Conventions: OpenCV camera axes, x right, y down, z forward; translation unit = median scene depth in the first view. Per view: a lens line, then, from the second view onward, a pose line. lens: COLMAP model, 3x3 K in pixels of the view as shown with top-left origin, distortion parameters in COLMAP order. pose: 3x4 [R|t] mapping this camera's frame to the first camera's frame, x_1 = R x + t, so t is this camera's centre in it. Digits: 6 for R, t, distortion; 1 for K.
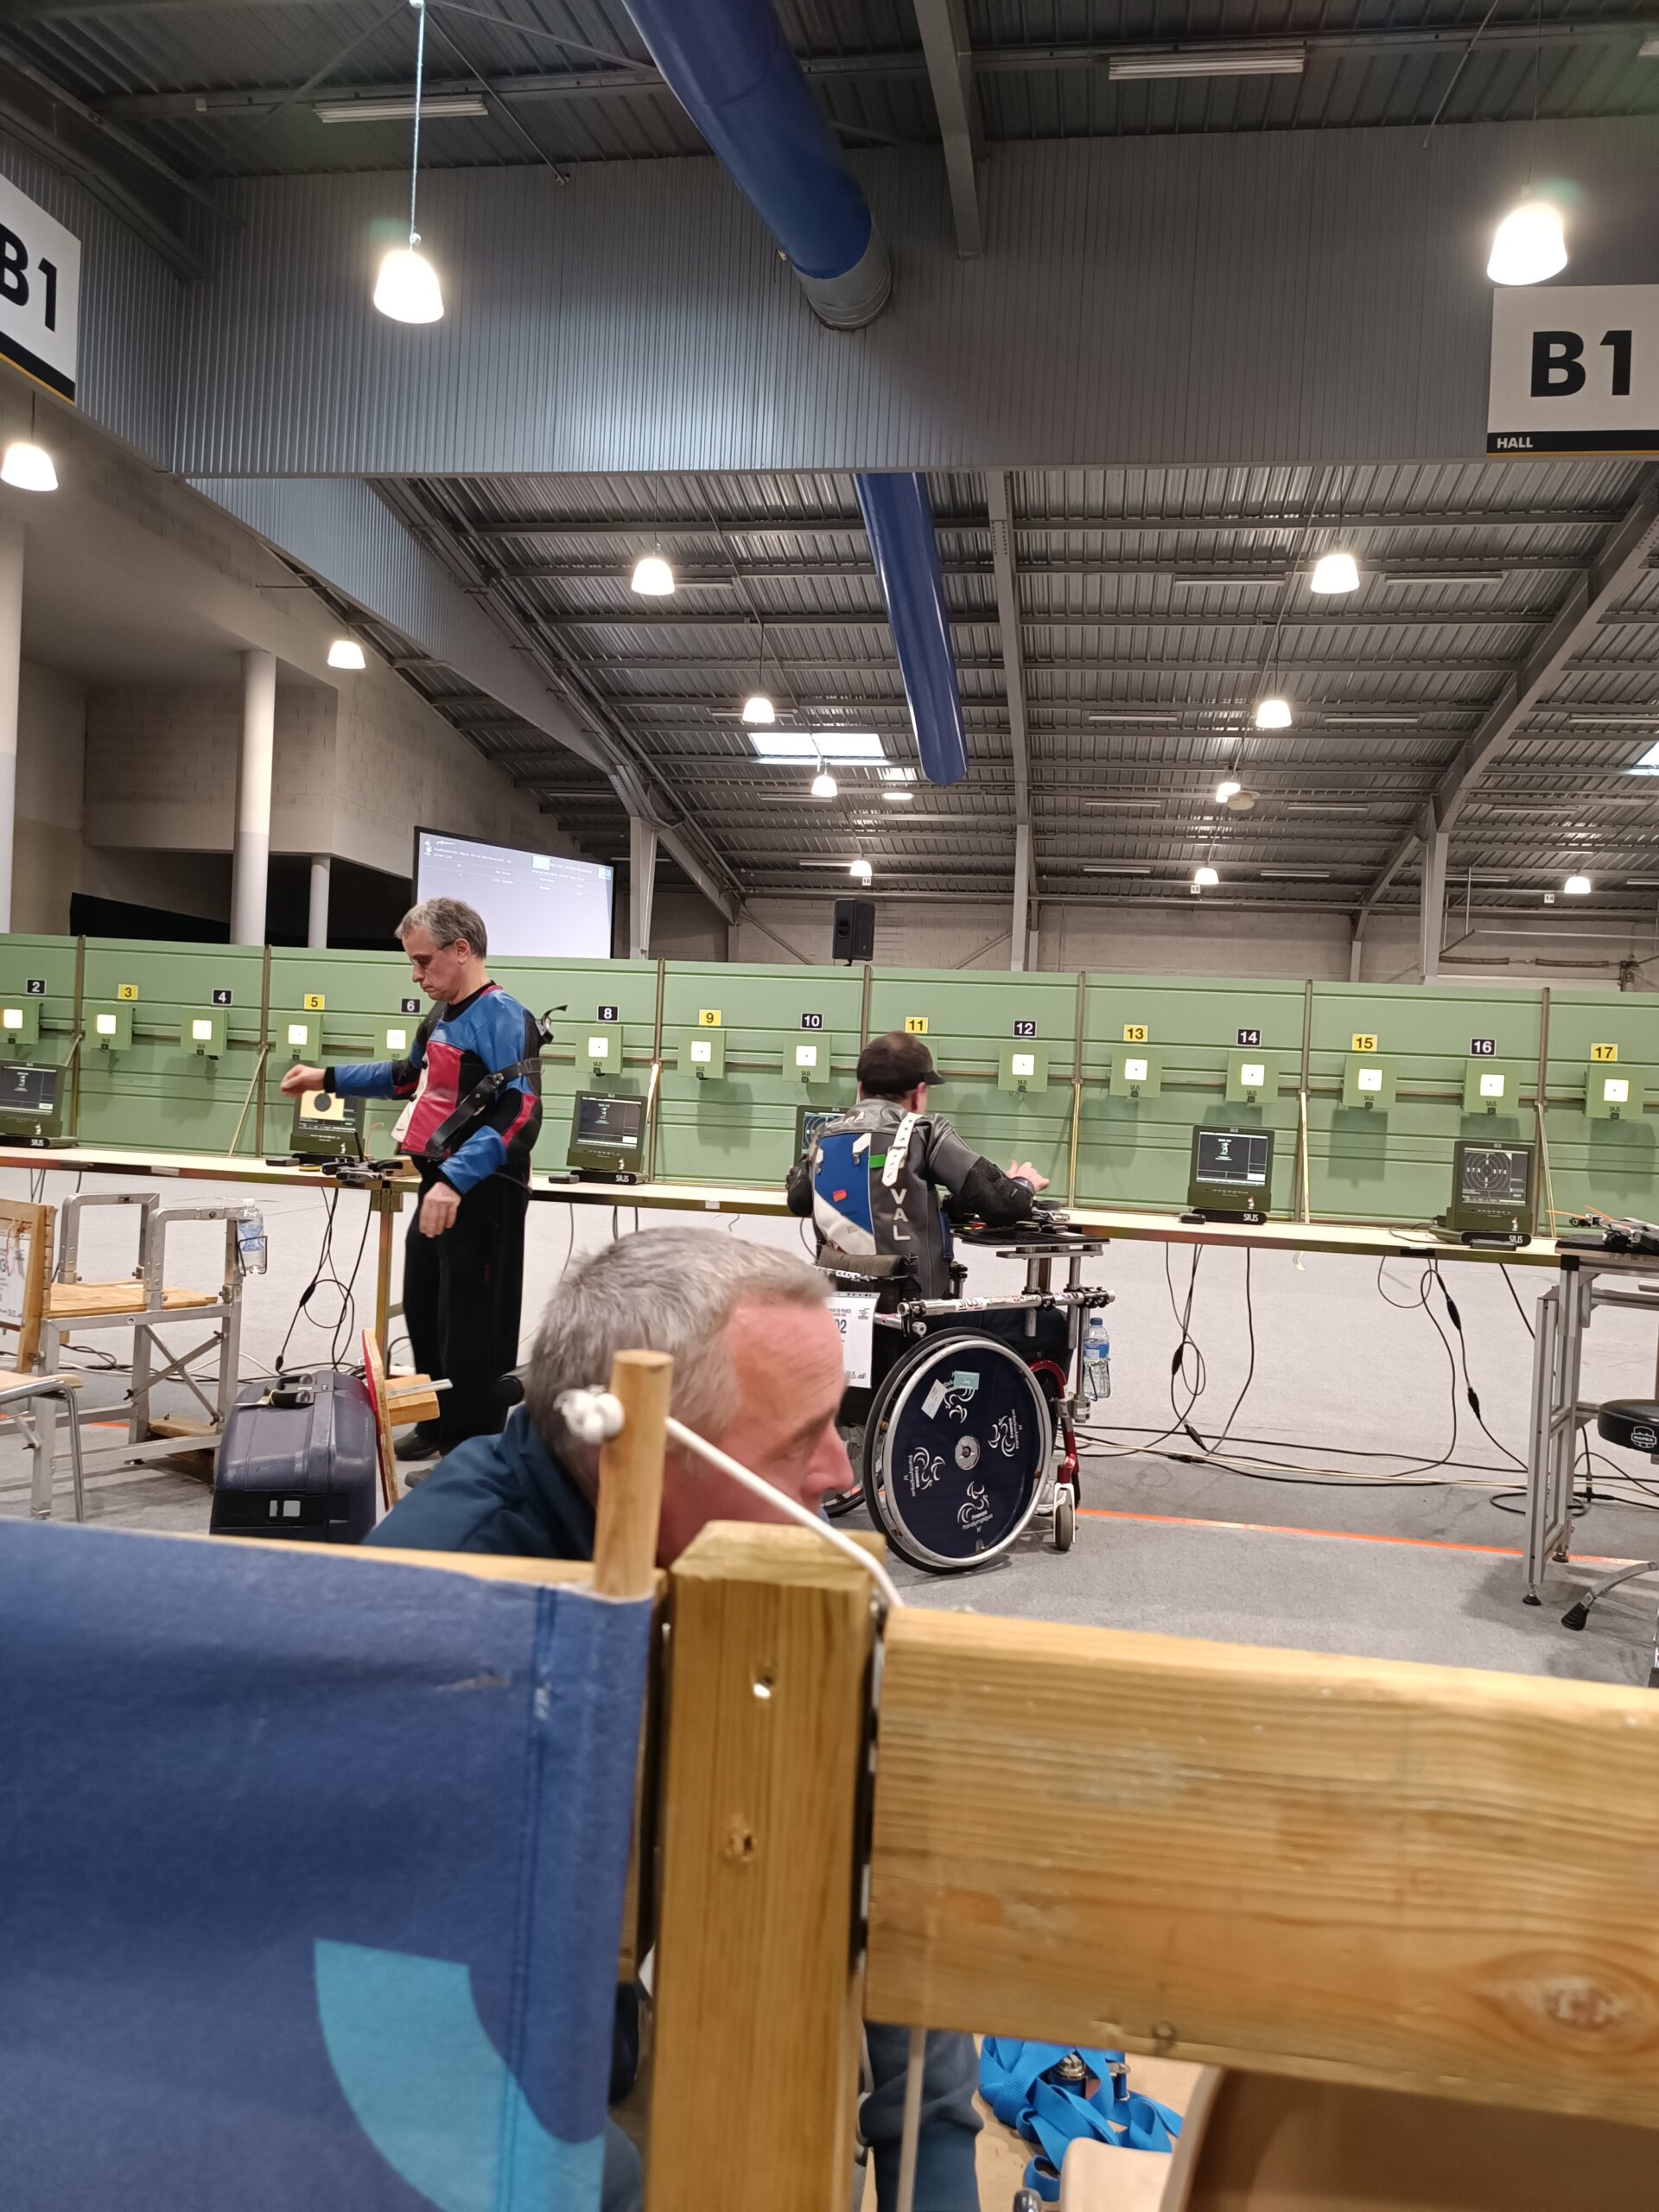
lens RADIAL K [[1593.8, 0, 828.4], [0, 1593.8, 1097.8], [0, 0, 1]] dist [0.047185, -0.048779]
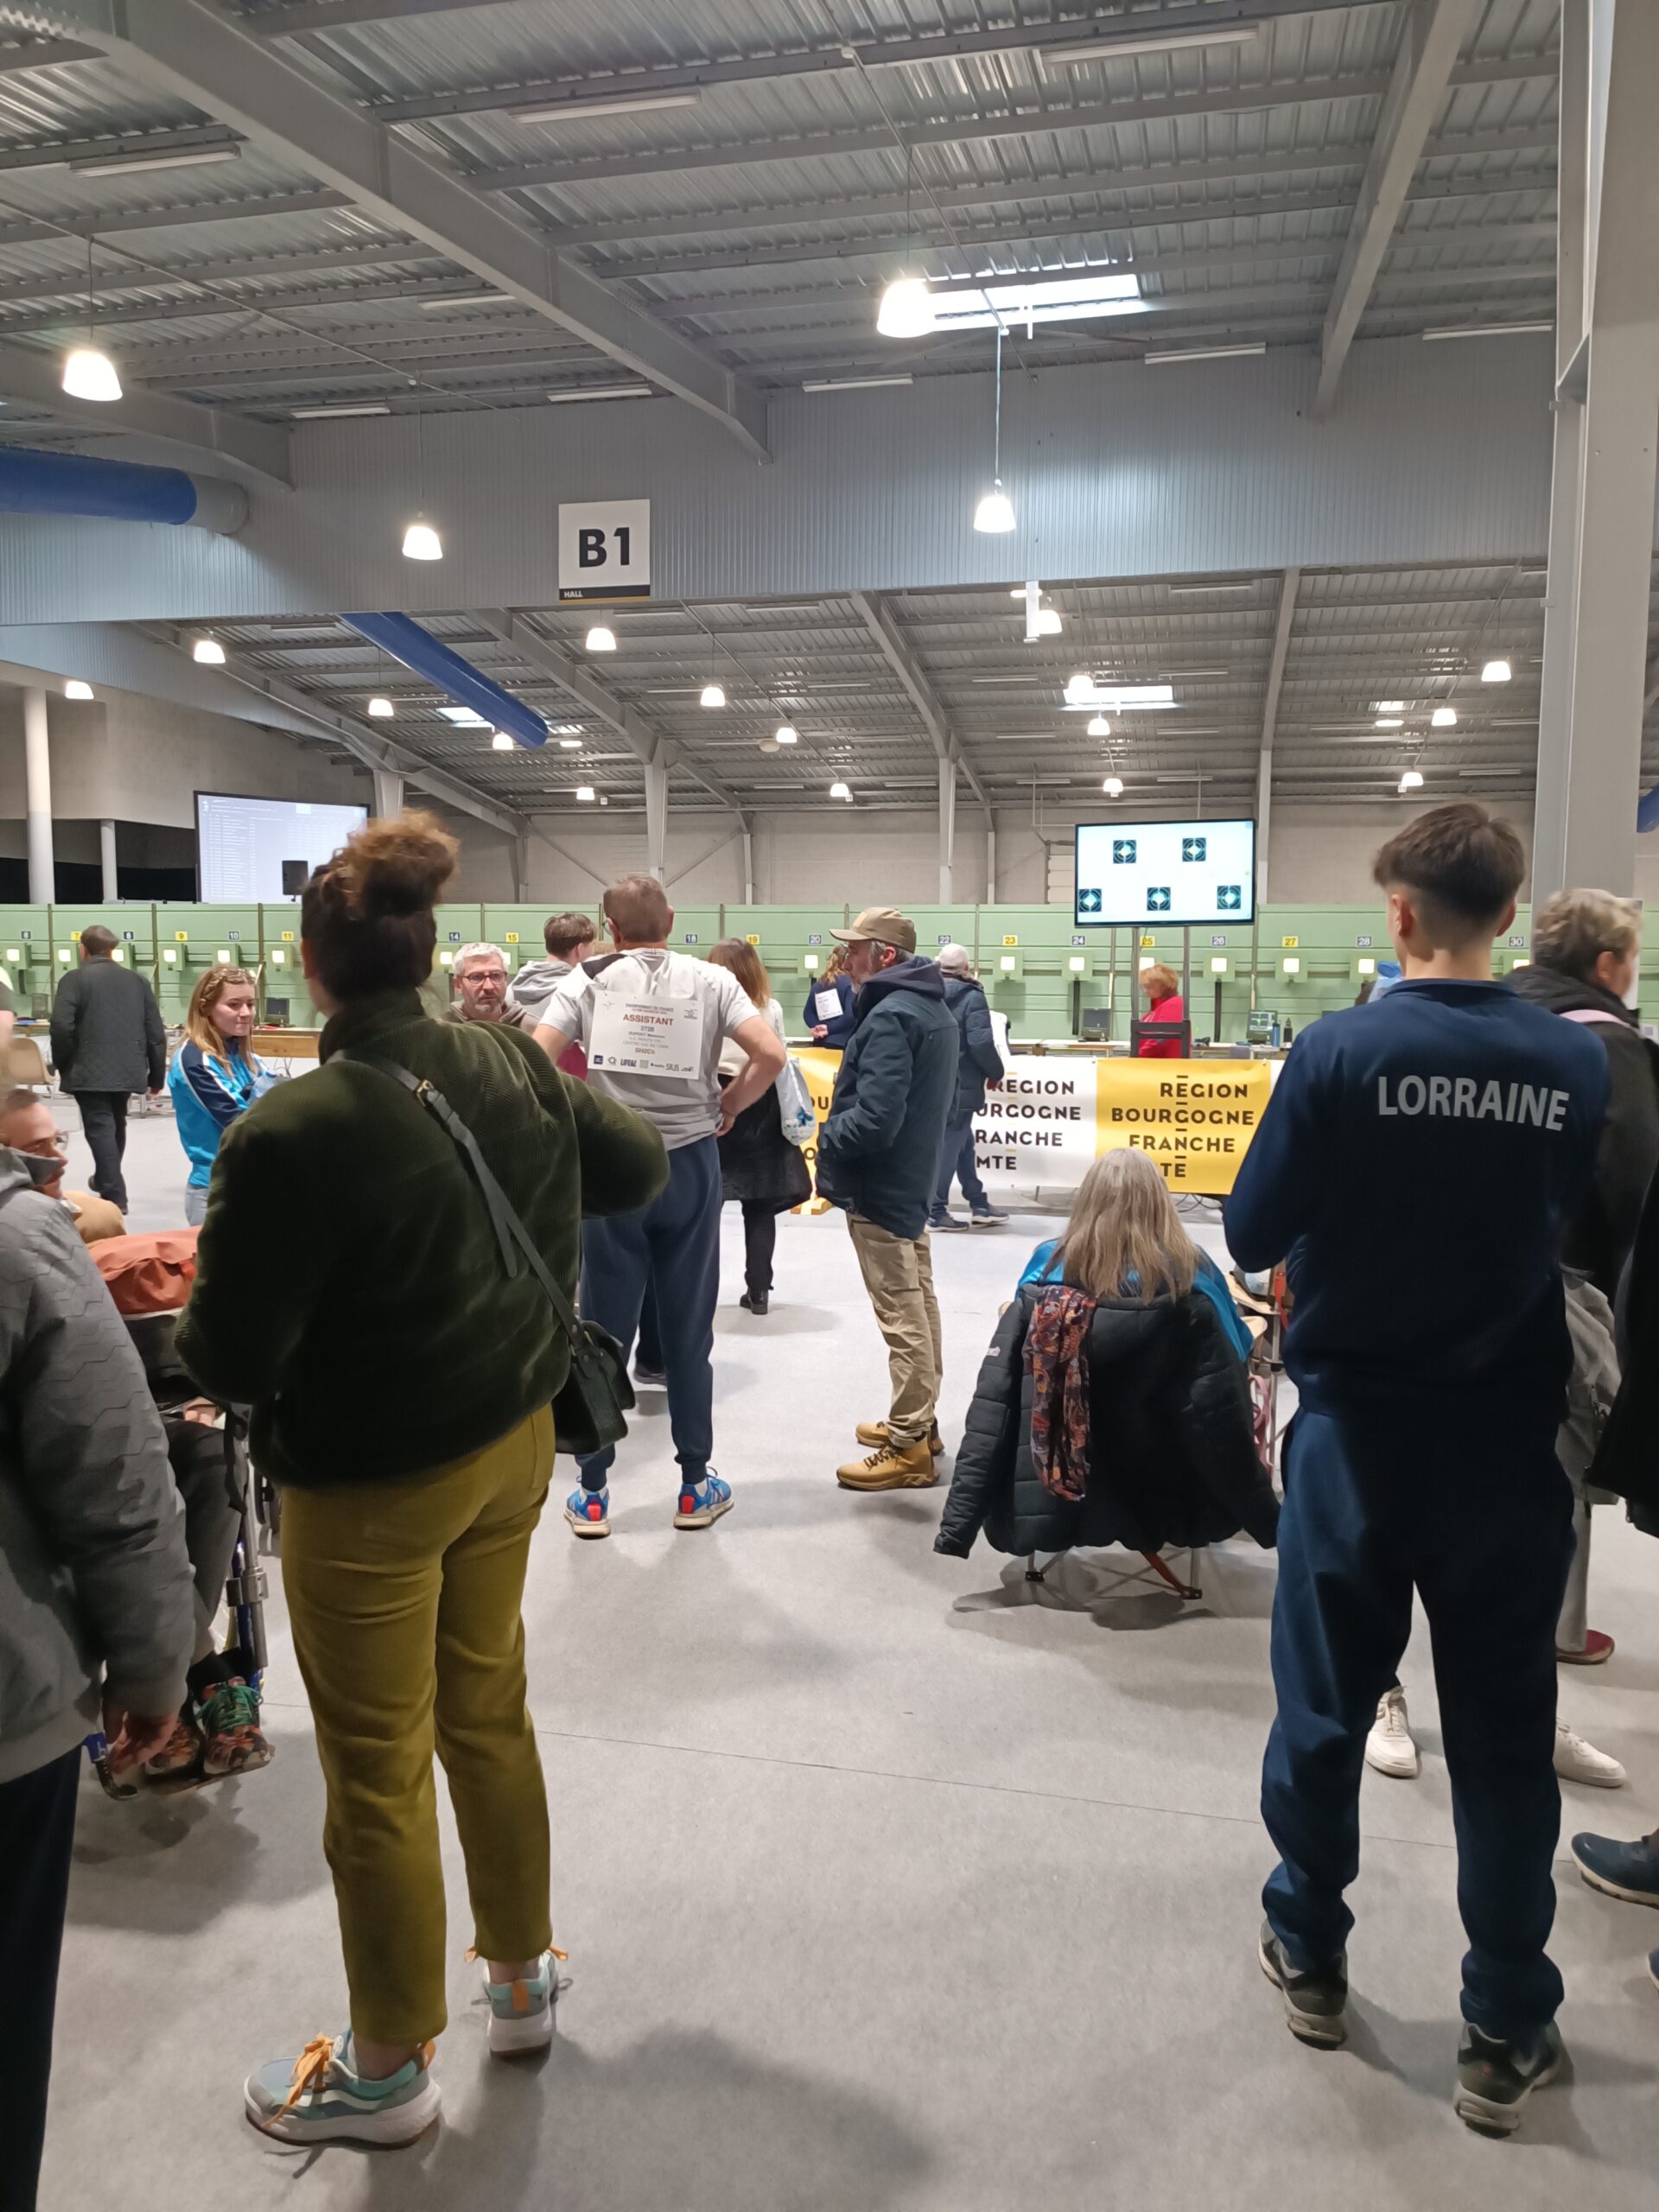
lens RADIAL K [[1593.8, 0, 828.4], [0, 1593.8, 1097.8], [0, 0, 1]] dist [0.047185, -0.048779]
pose [[0.996046, -0.032415, -0.082714, 0.593713], [0.039067, 0.996019, 0.080119, 0.010103], [0.079787, -0.083034, 0.993348, -0.550030]]
